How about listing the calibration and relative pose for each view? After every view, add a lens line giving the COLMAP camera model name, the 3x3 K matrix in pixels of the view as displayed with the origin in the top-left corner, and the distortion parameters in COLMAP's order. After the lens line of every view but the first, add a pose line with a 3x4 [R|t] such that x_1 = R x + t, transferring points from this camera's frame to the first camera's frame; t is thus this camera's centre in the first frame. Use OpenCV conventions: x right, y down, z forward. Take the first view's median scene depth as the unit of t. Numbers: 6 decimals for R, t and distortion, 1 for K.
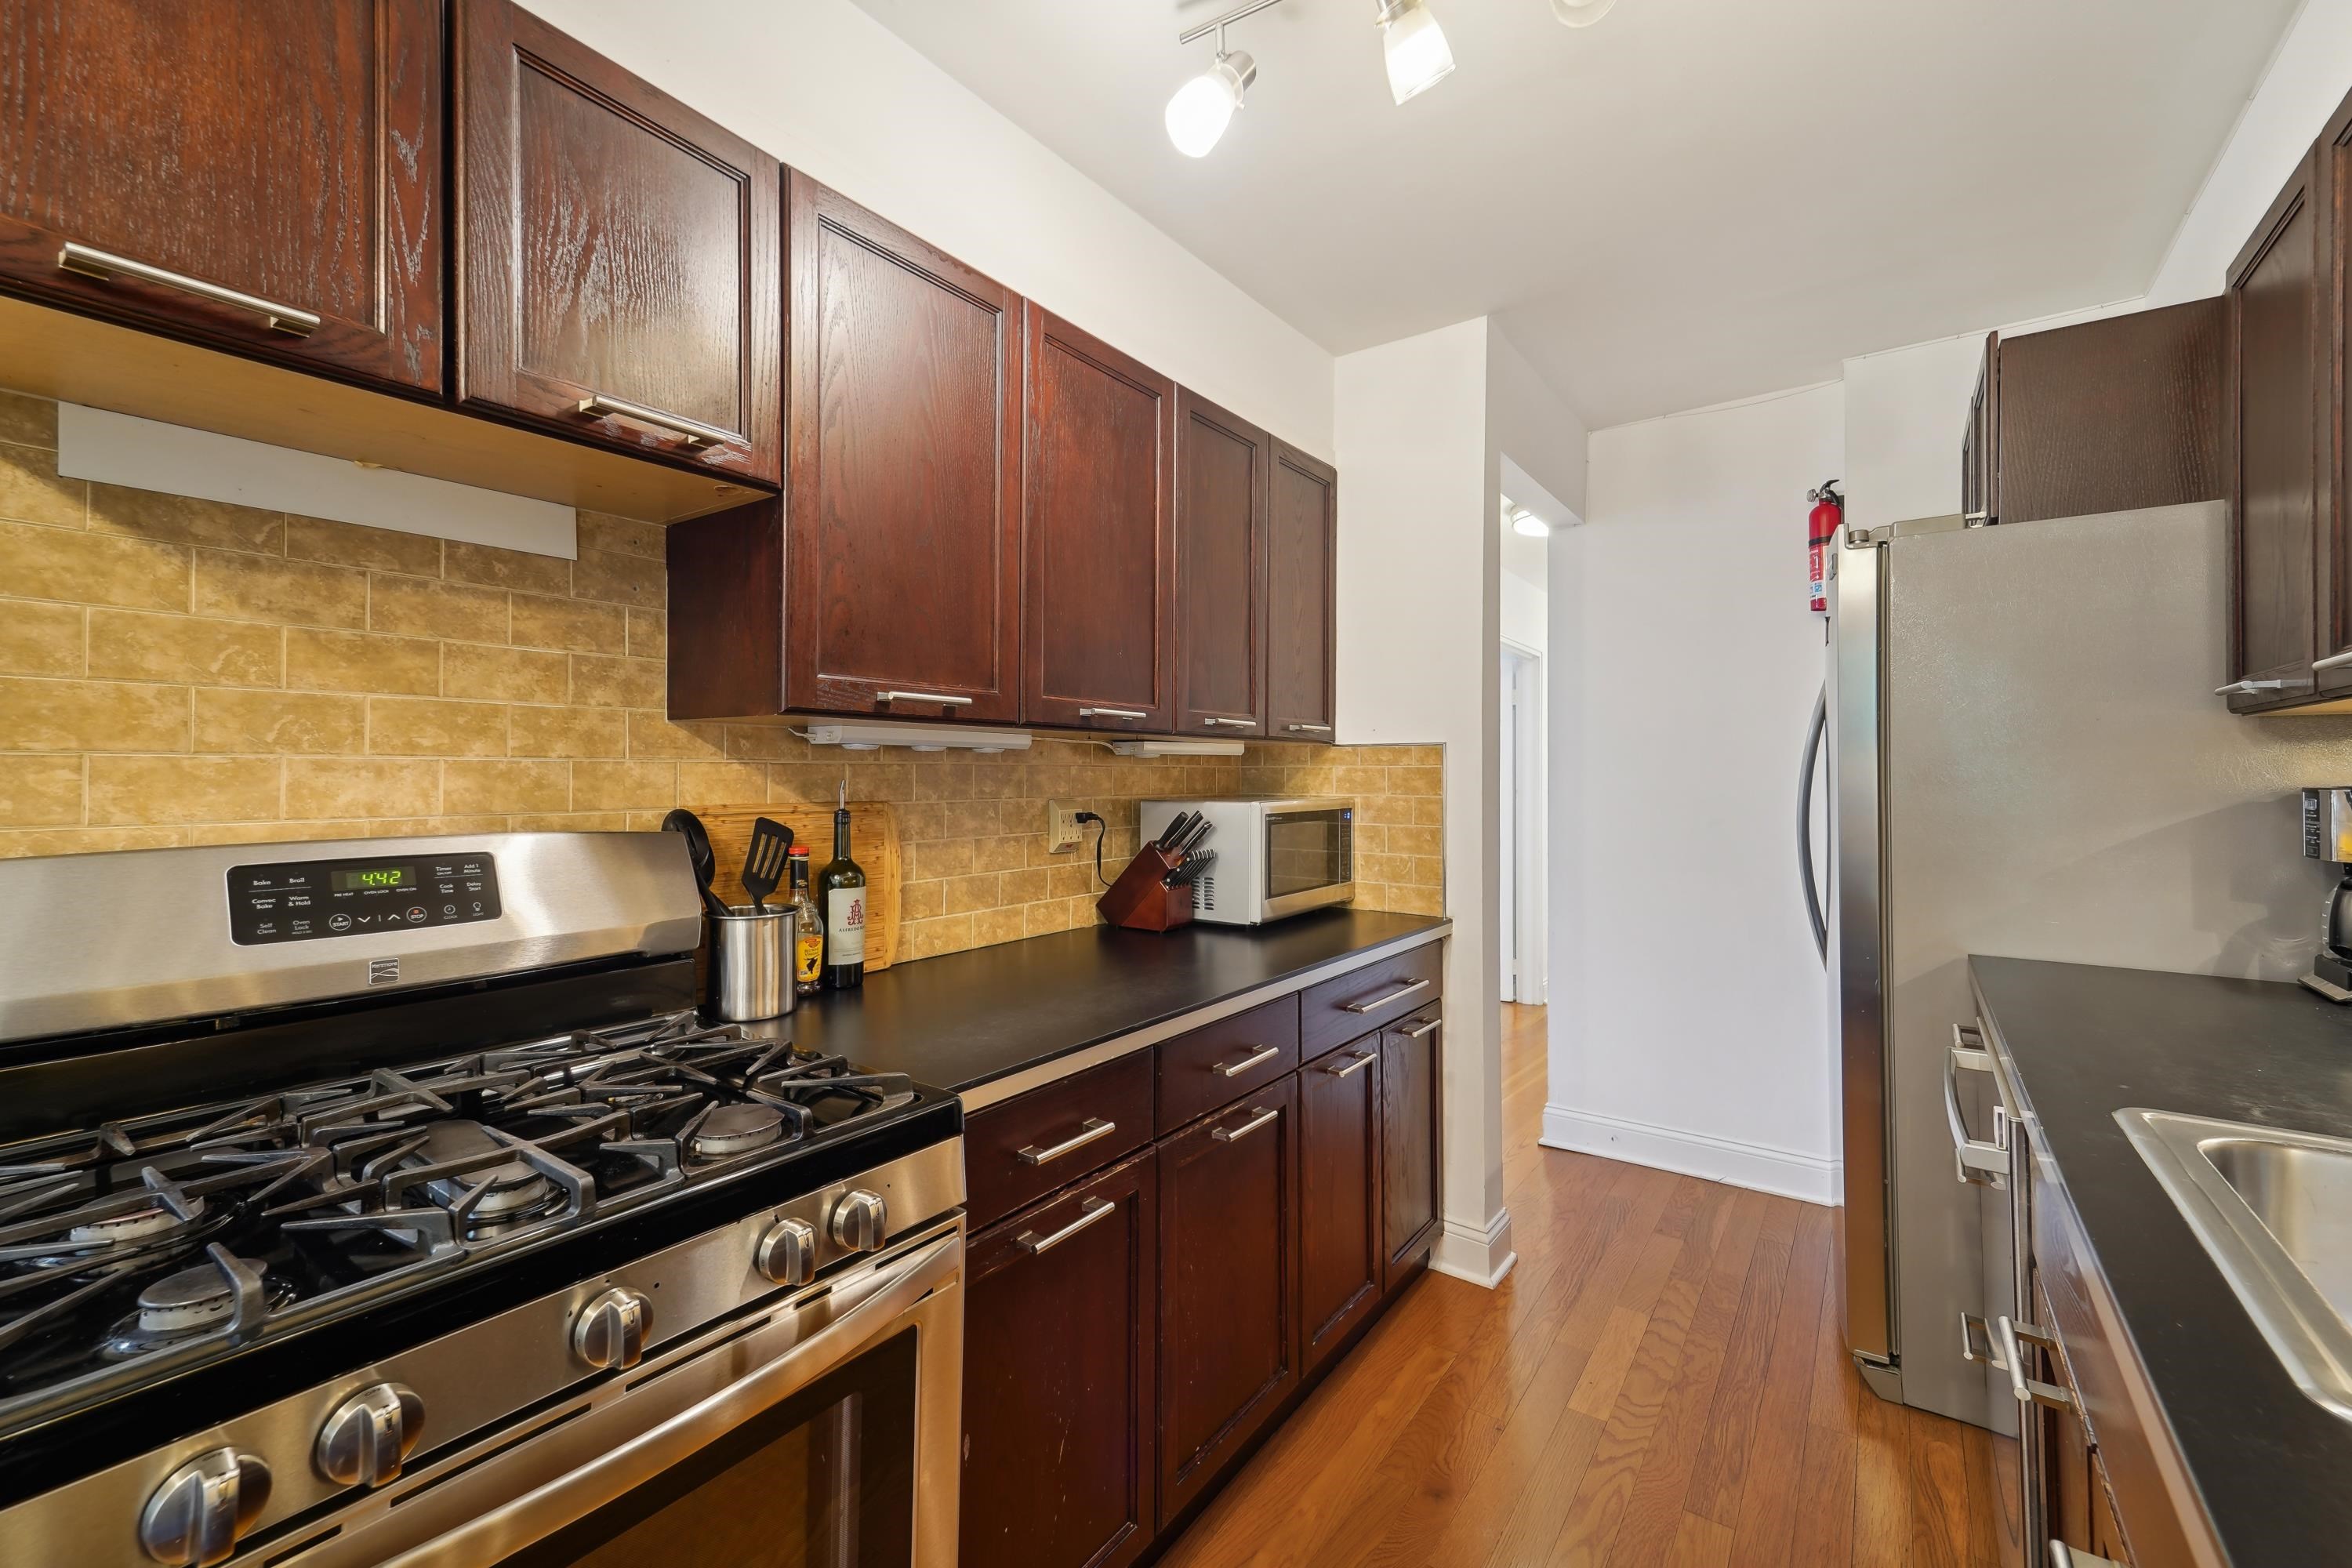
lens RADIAL K [[977.6, 0, 1162.7], [0, 977.6, 762.0], [0, 0, 1]] dist [0.019410, 0.000012]
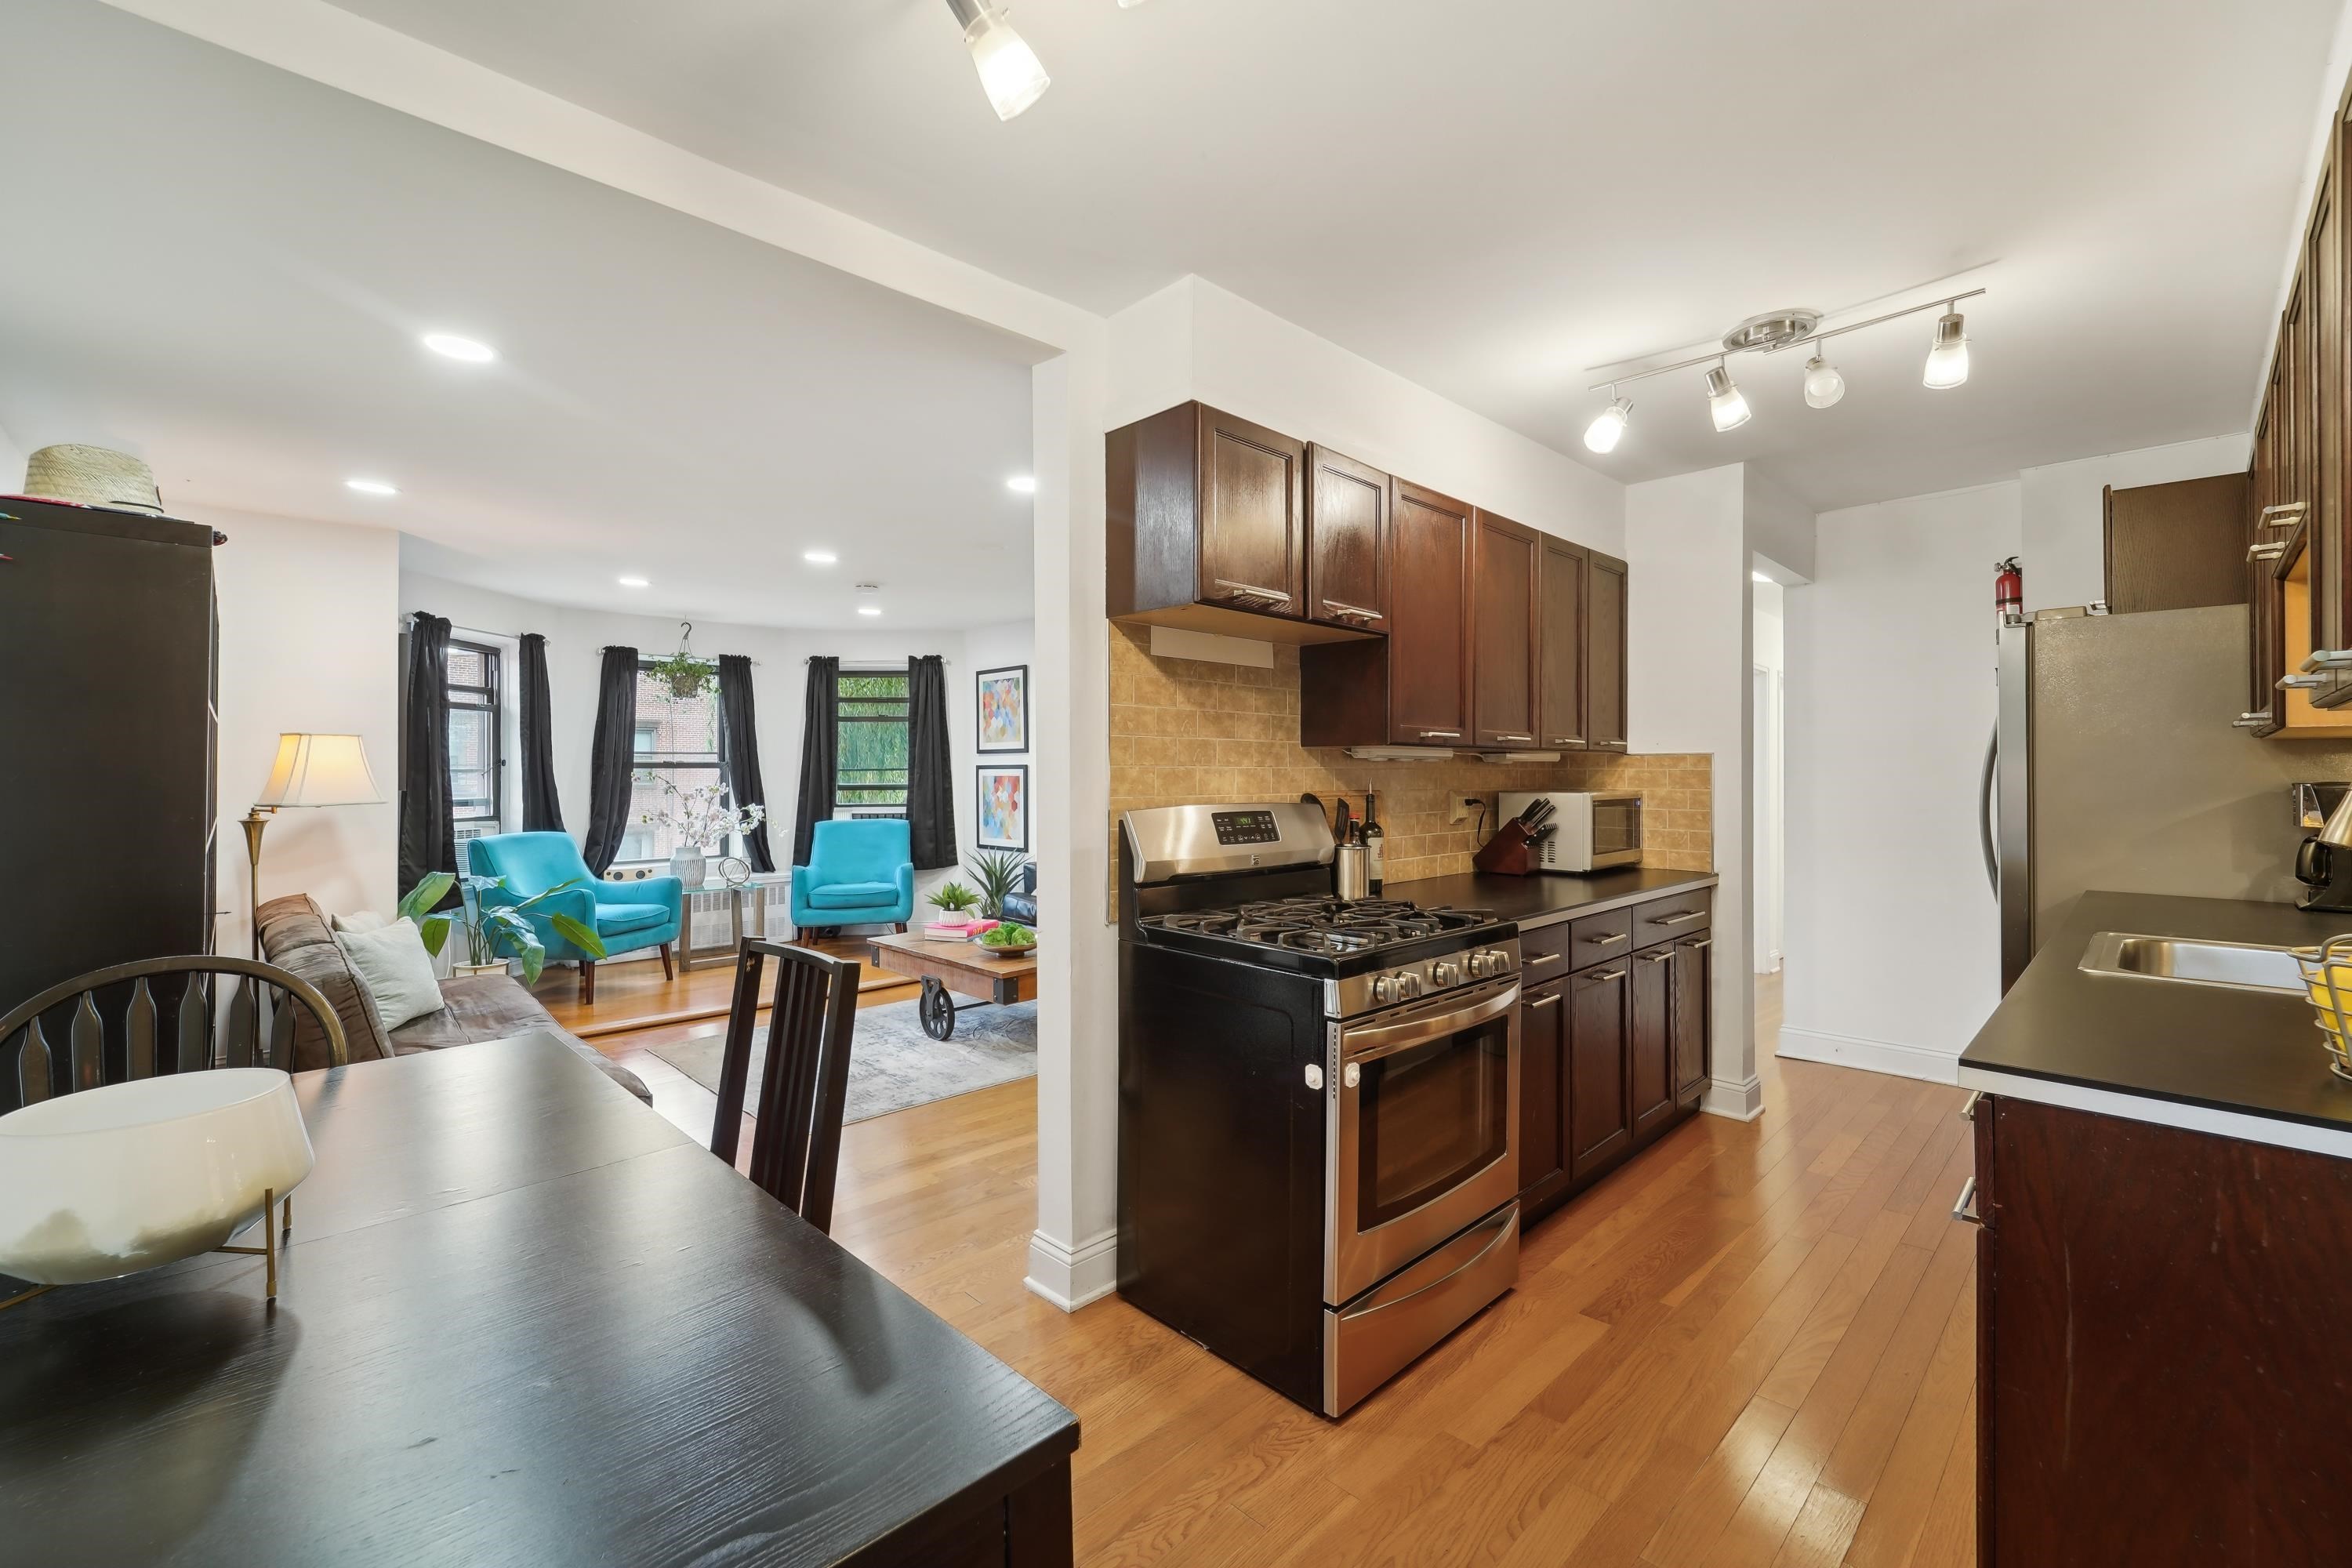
lens RADIAL K [[973.5, 0, 1167.7], [0, 973.5, 761.5], [0, 0, 1]] dist [0.000017, -0.000155]
pose [[0.985913, -0.001918, -0.167251, -0.290489], [0.001959, 0.999998, 0.000076, -0.009494], [0.167250, -0.000403, 0.985914, -0.611417]]
